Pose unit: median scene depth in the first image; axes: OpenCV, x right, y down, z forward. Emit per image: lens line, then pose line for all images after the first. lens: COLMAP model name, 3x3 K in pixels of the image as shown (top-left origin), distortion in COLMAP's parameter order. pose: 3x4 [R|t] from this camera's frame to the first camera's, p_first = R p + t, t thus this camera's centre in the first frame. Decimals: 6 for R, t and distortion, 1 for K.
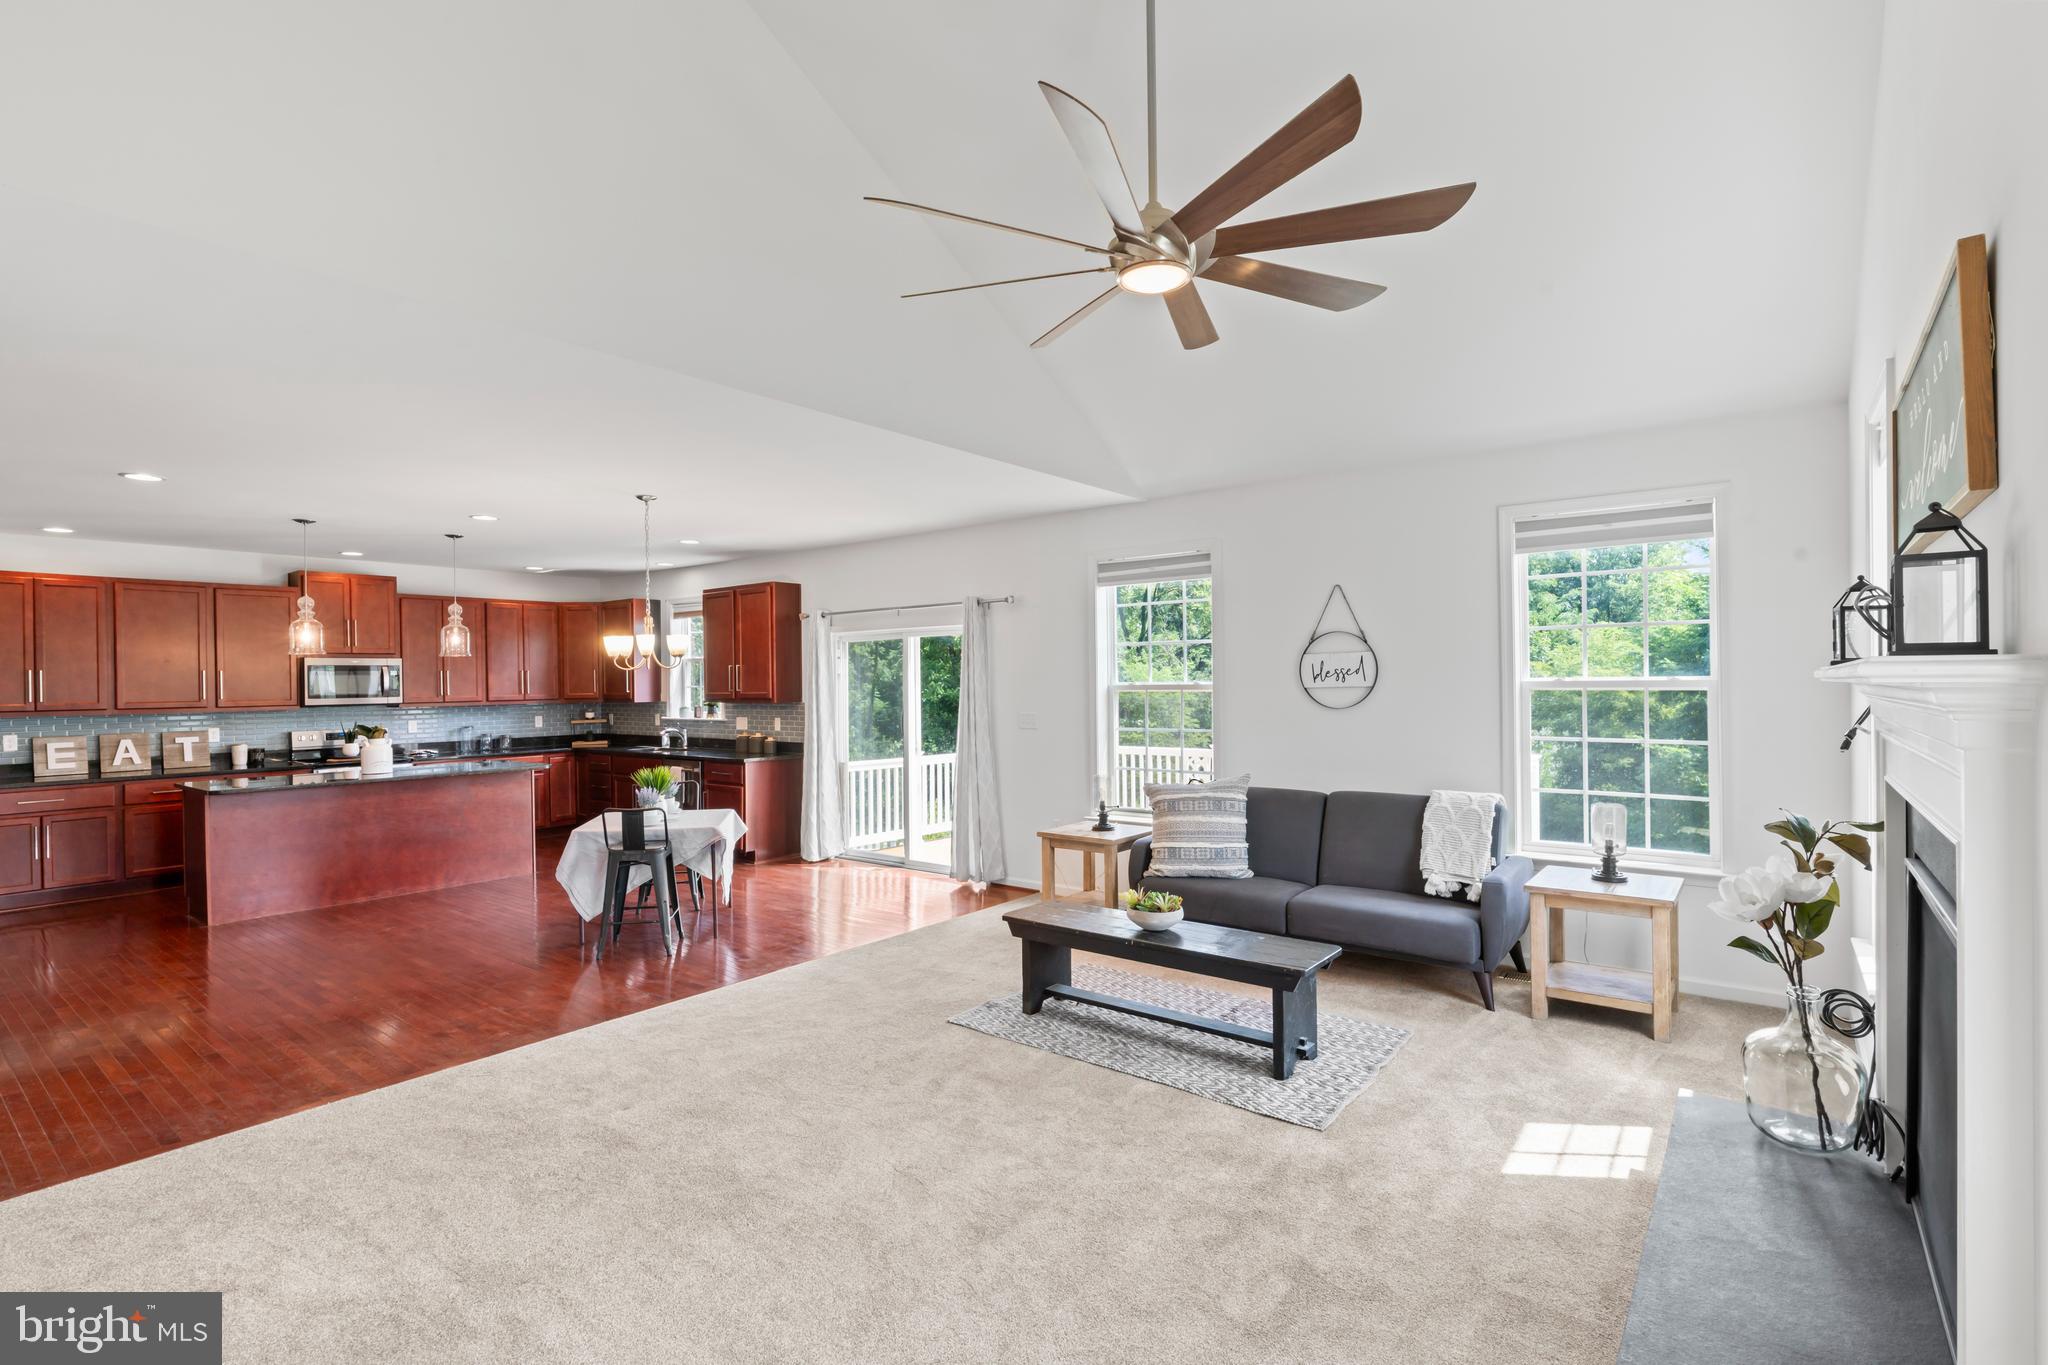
lens RADIAL K [[959.2, 0, 1024.0], [0, 959.2, 682.5], [0, 0, 1]] dist [-0.007861, 0.000224]
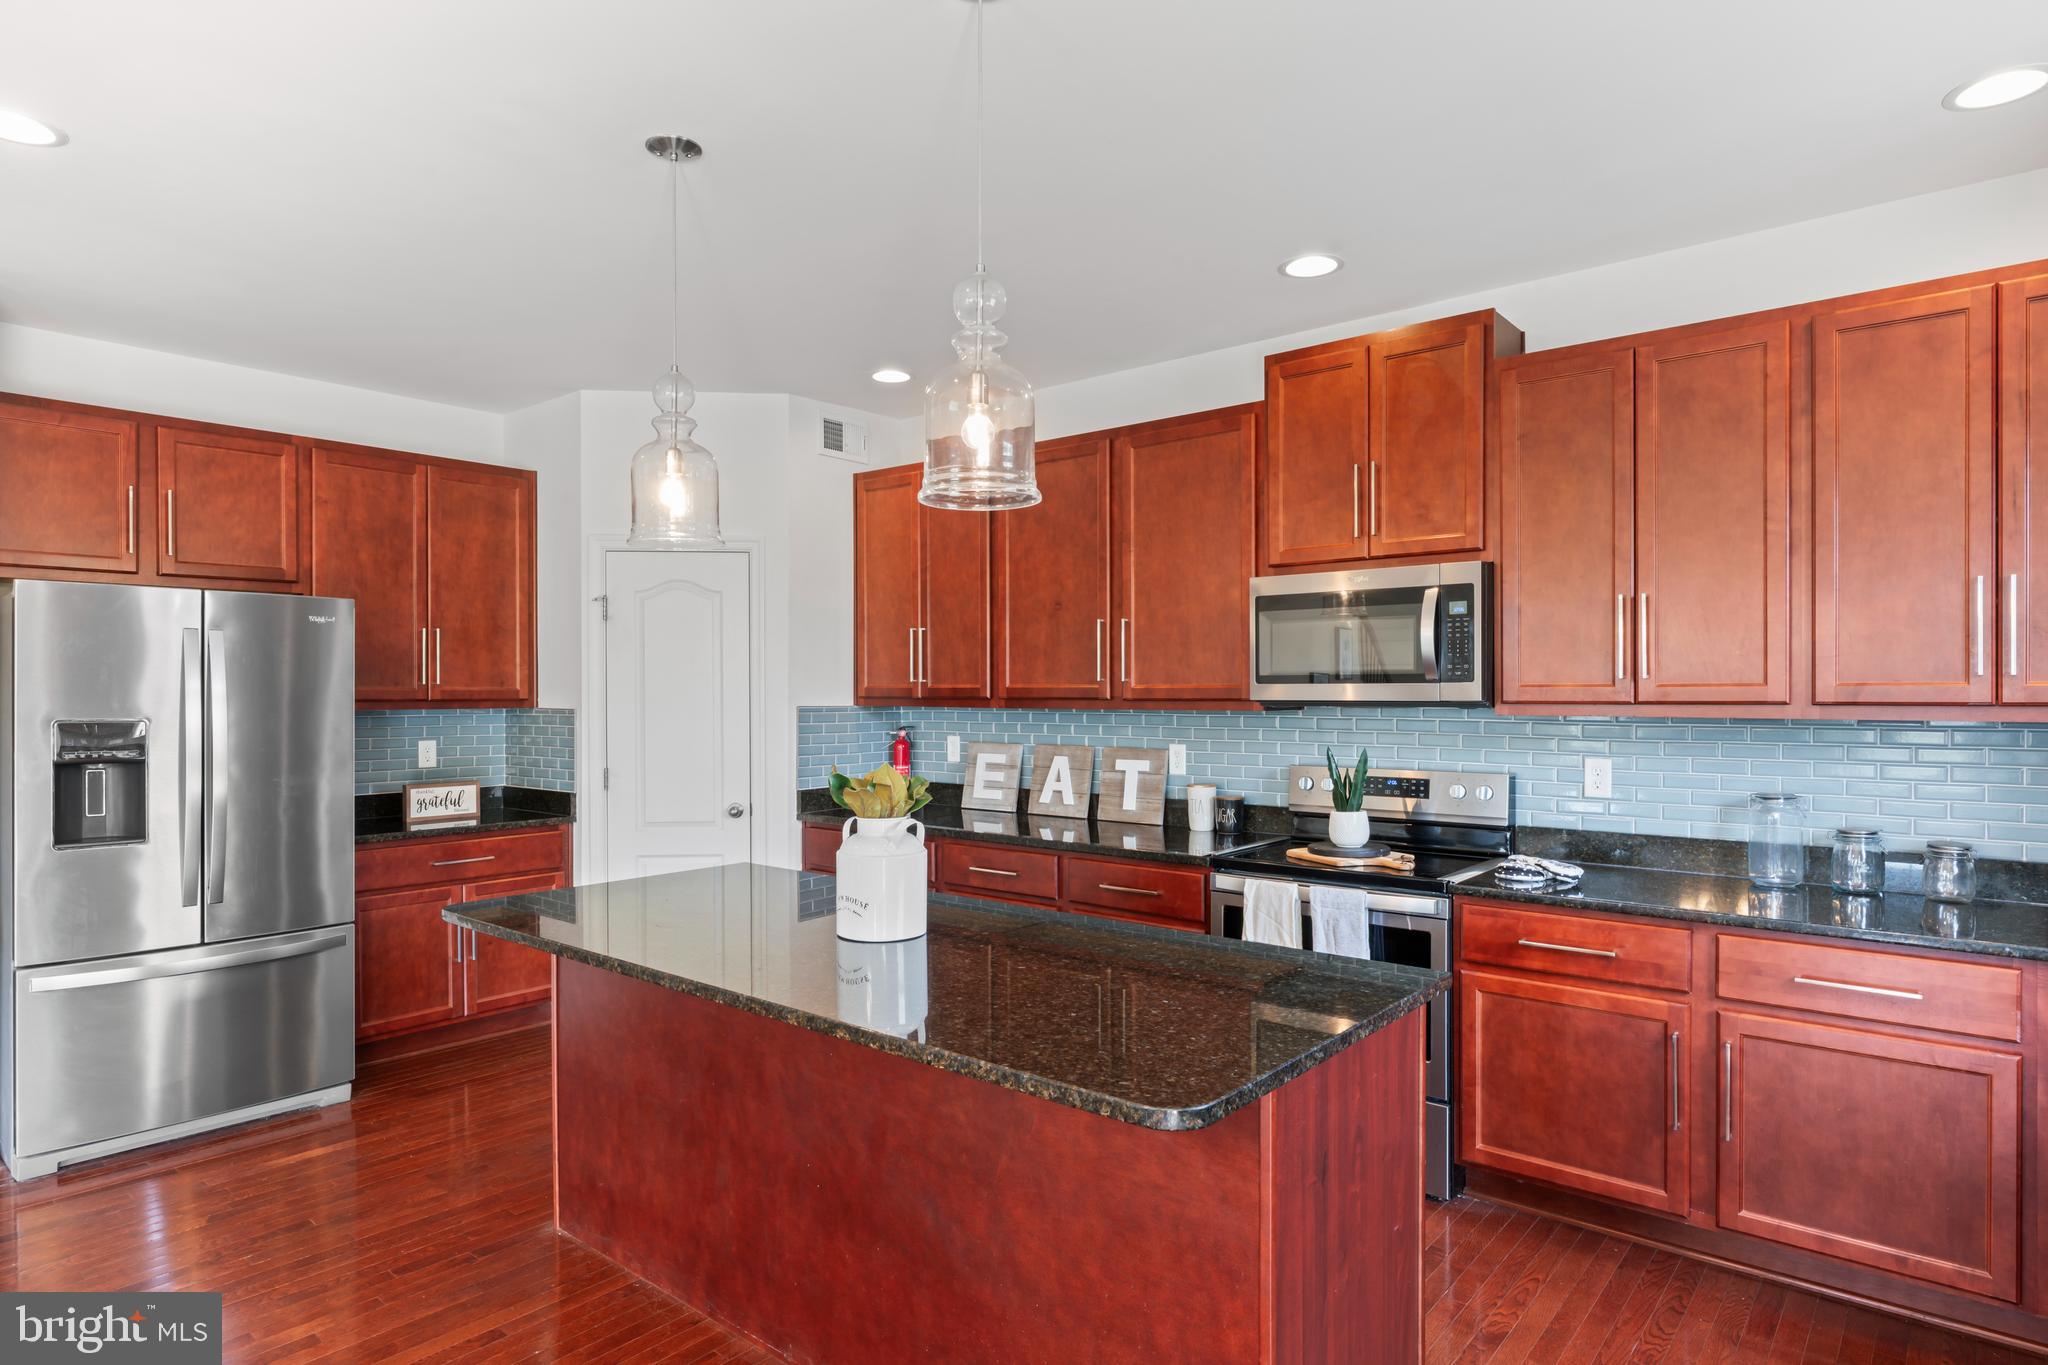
lens RADIAL K [[1133.5, 0, 1024.0], [0, 1133.5, 682.5], [0, 0, 1]] dist [0.000031, 0.000022]
pose [[-0.048366, 0.007535, -0.998801, -0.293726], [0.002455, 0.999969, 0.007425, 0.013304], [0.998827, -0.002093, -0.048383, 0.952227]]
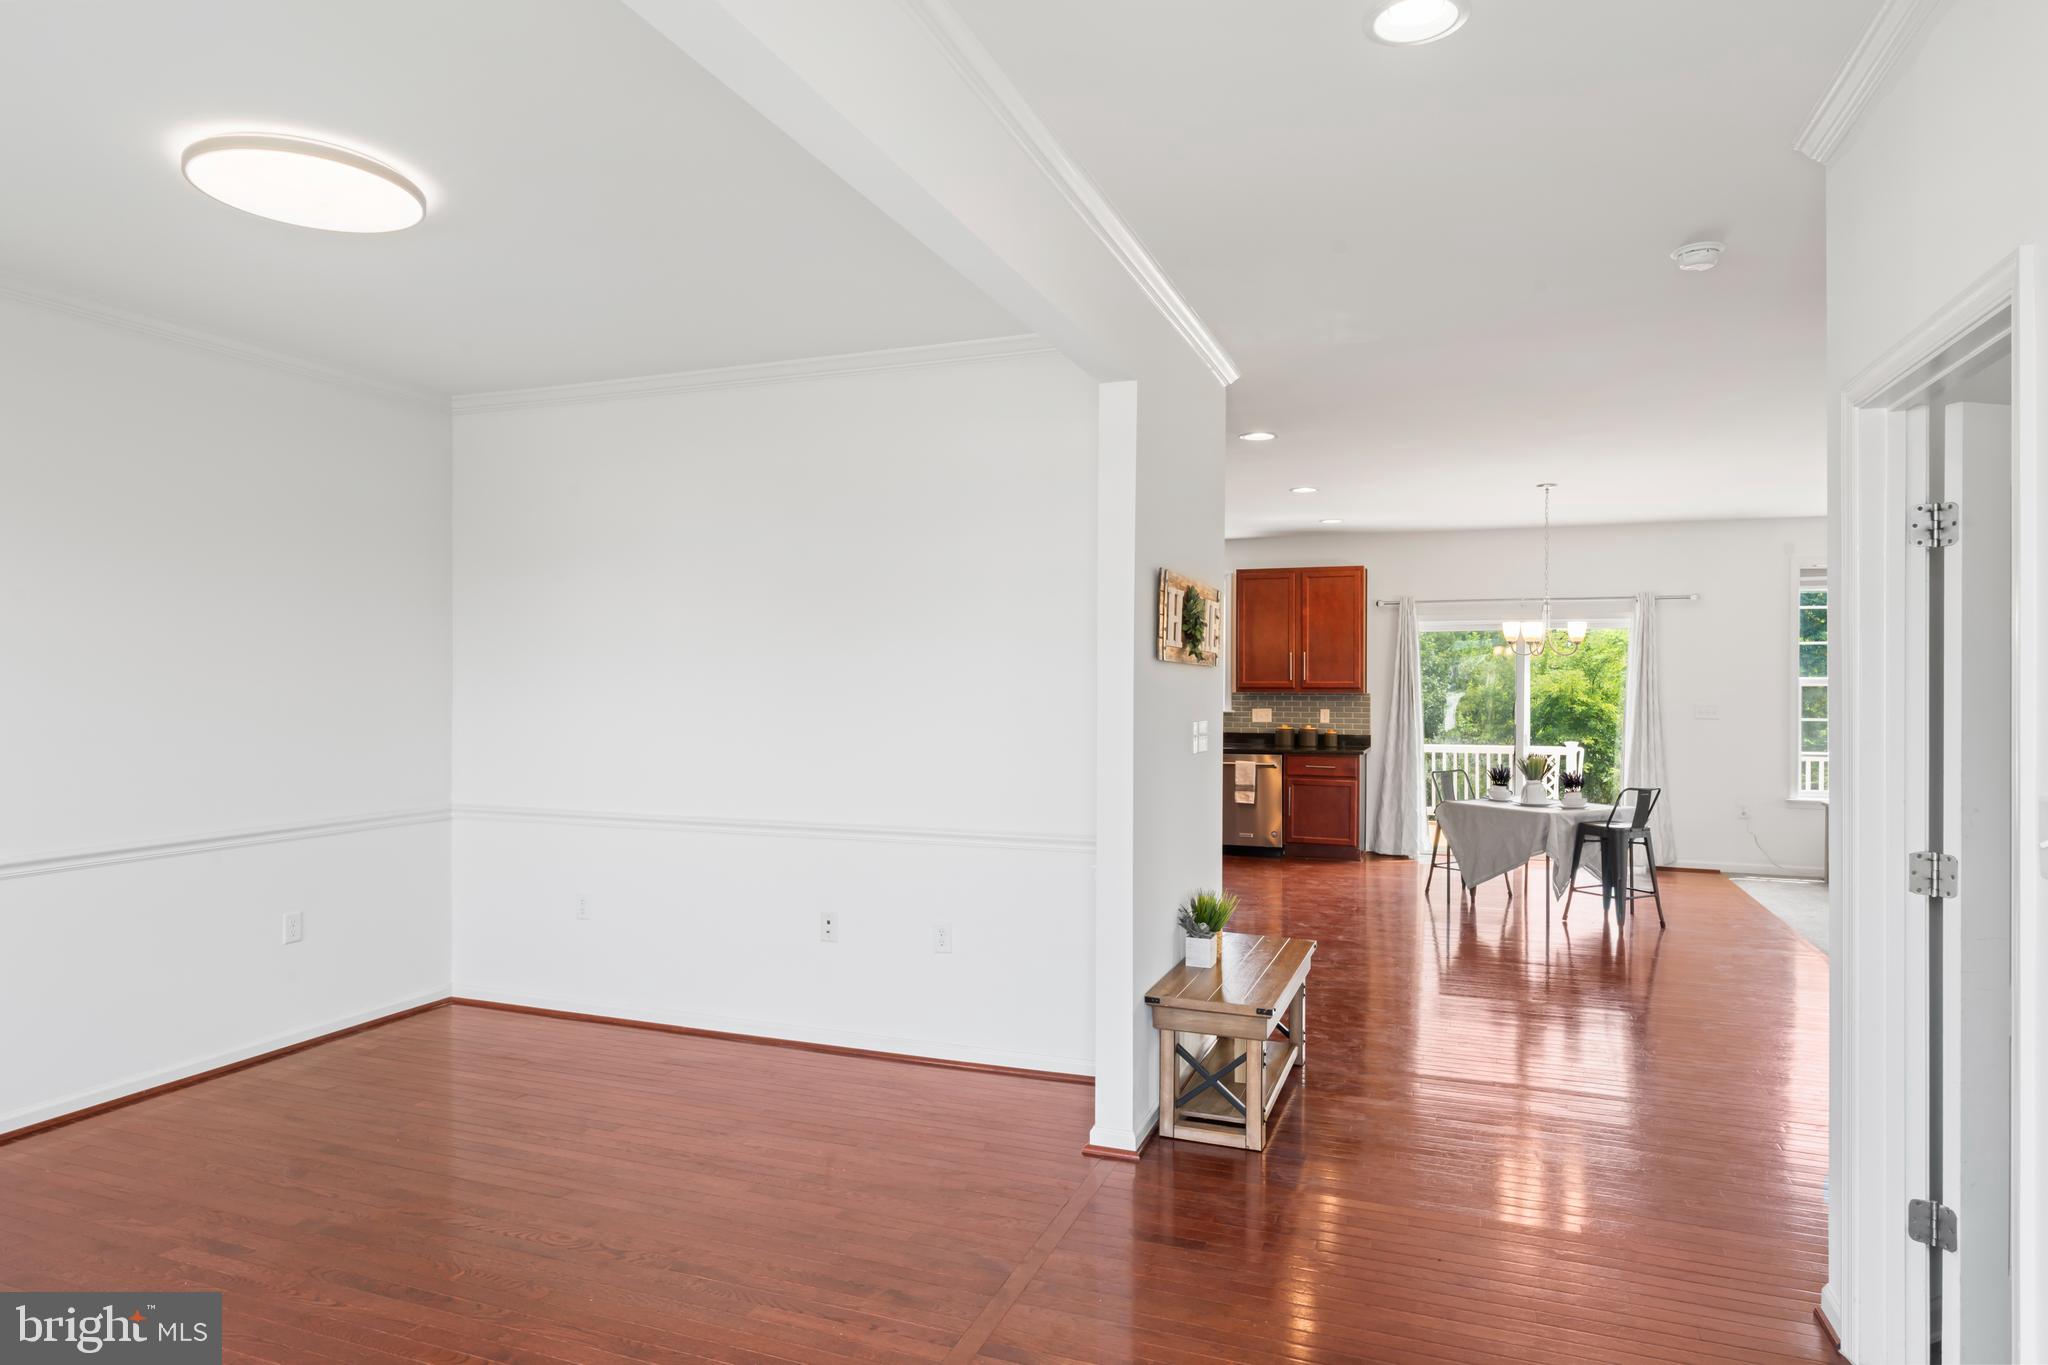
lens RADIAL K [[1191.9, 0, 1024.0], [0, 1191.9, 682.5], [0, 0, 1]] dist [0.000315, -0.000026]
pose [[0.954504, 0.009608, 0.298045, -0.970244], [-0.009099, 0.999954, -0.003097, 0.018591], [-0.298061, 0.000244, 0.954547, -0.031185]]
